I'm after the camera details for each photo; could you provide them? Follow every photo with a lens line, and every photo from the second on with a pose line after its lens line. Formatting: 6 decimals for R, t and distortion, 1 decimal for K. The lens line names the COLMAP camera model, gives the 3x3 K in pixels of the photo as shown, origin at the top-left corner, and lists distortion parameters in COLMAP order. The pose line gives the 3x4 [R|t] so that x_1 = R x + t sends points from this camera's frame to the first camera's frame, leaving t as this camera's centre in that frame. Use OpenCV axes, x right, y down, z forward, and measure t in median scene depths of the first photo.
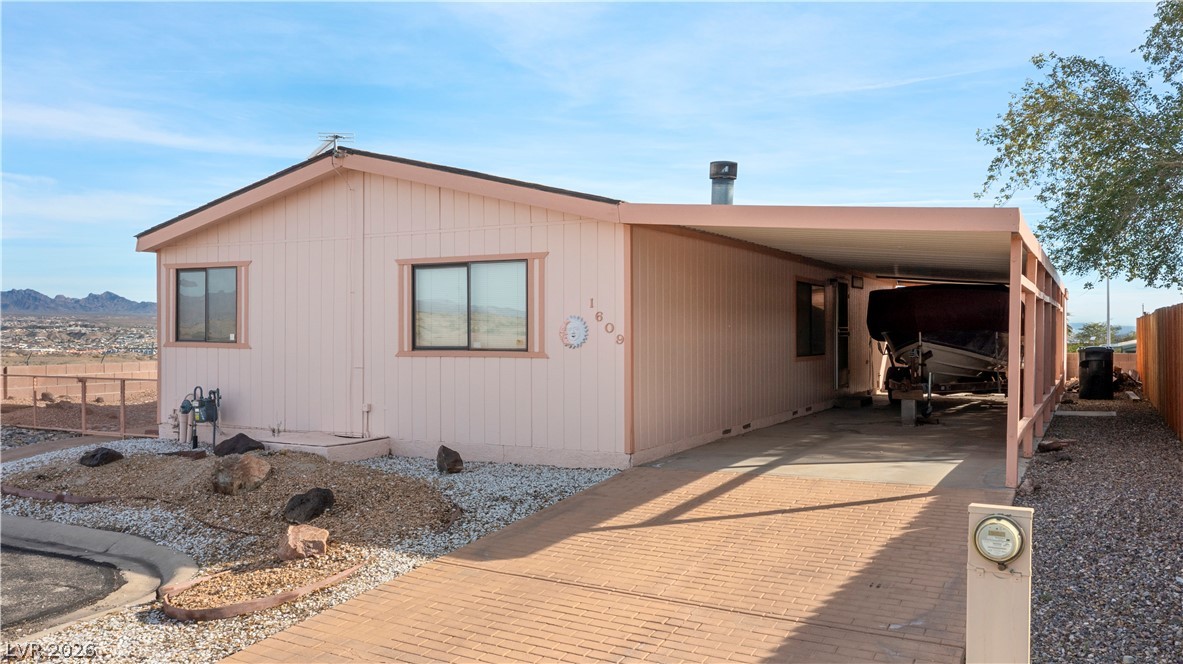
lens RADIAL K [[945.4, 0, 581.8], [0, 945.4, 334.2], [0, 0, 1]] dist [-0.019352, 0.006745]
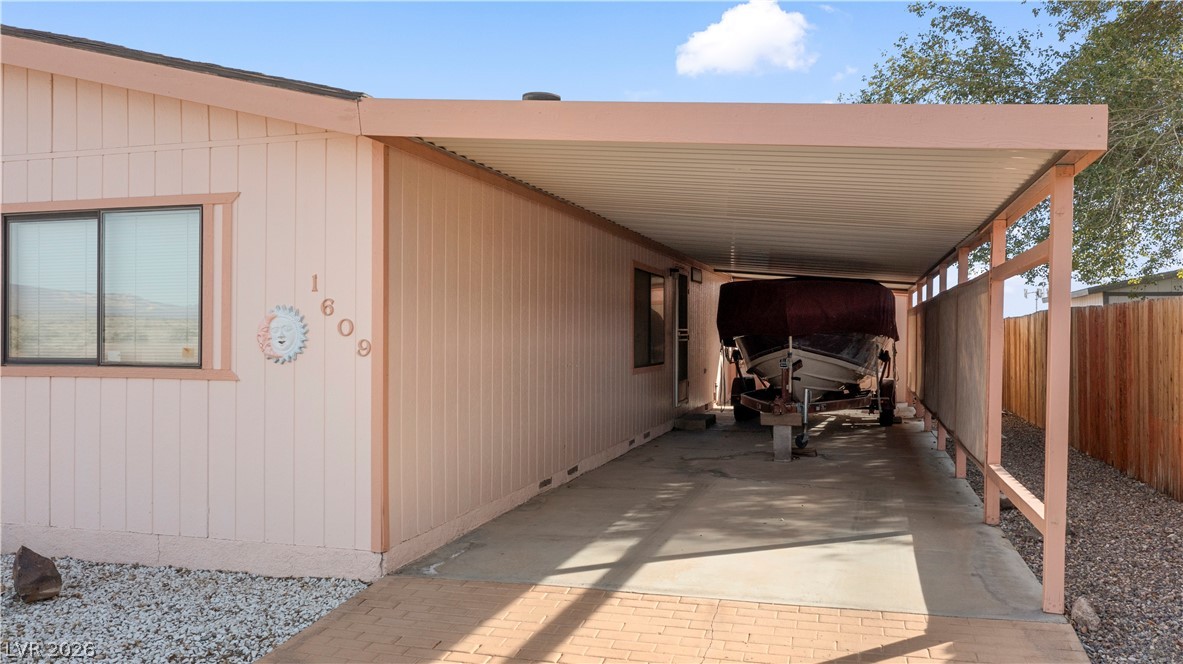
lens RADIAL K [[945.4, 0, 597.2], [0, 945.4, 327.6], [0, 0, 1]] dist [-0.019352, 0.006745]
pose [[0.975847, 0.005979, 0.218374, 0.046147], [-0.004018, 0.999948, -0.009424, -0.001611], [-0.218419, 0.008319, 0.975820, 0.369683]]
